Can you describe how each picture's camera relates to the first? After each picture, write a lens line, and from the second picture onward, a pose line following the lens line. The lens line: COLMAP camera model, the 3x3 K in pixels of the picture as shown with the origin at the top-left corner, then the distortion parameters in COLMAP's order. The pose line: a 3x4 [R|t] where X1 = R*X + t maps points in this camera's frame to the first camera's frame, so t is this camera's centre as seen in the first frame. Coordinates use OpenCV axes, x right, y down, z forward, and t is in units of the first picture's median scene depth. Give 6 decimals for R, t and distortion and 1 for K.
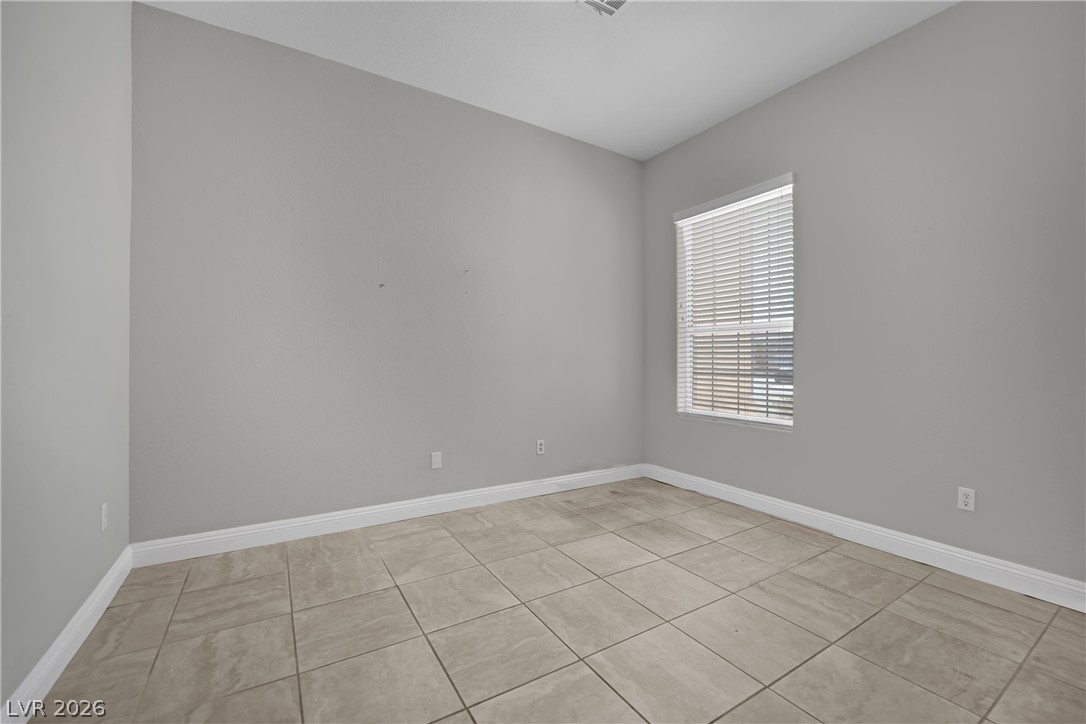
lens RADIAL K [[453.2, 0, 548.5], [0, 453.2, 356.4], [0, 0, 1]] dist [-0.015436, -0.000074]
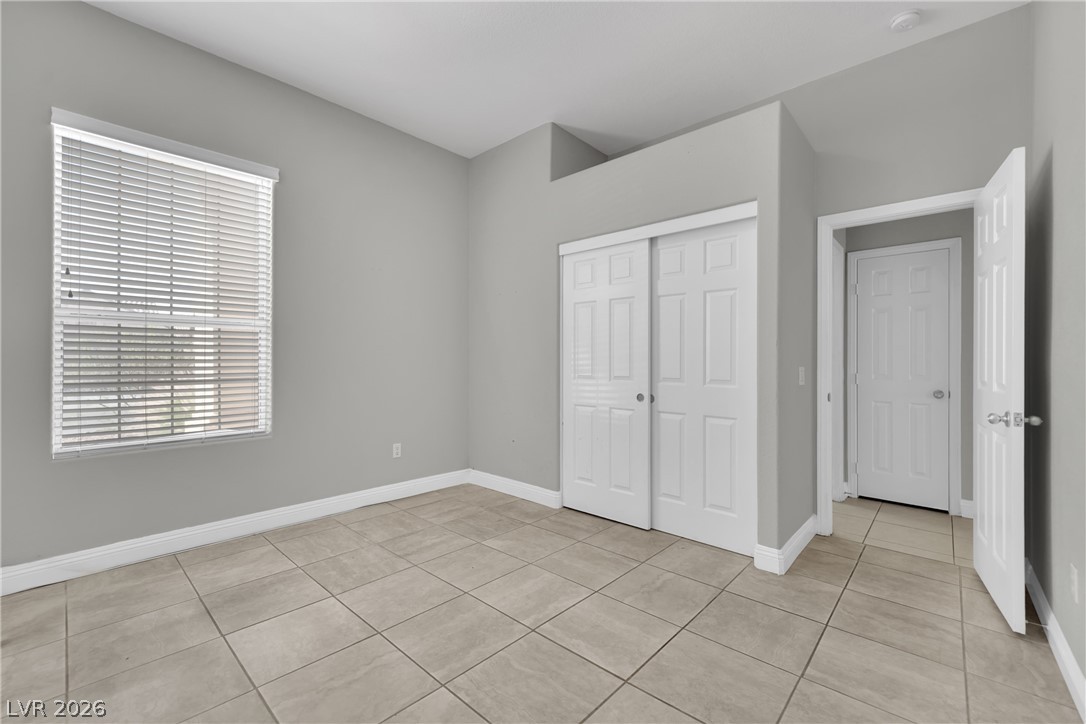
lens RADIAL K [[453.2, 0, 552.1], [0, 453.2, 361.6], [0, 0, 1]] dist [-0.015436, -0.000074]
pose [[-0.271554, -0.003764, 0.962416, -0.669457], [-0.003314, 0.999990, 0.002976, 0.002425], [-0.962418, -0.002381, -0.271564, 0.833161]]
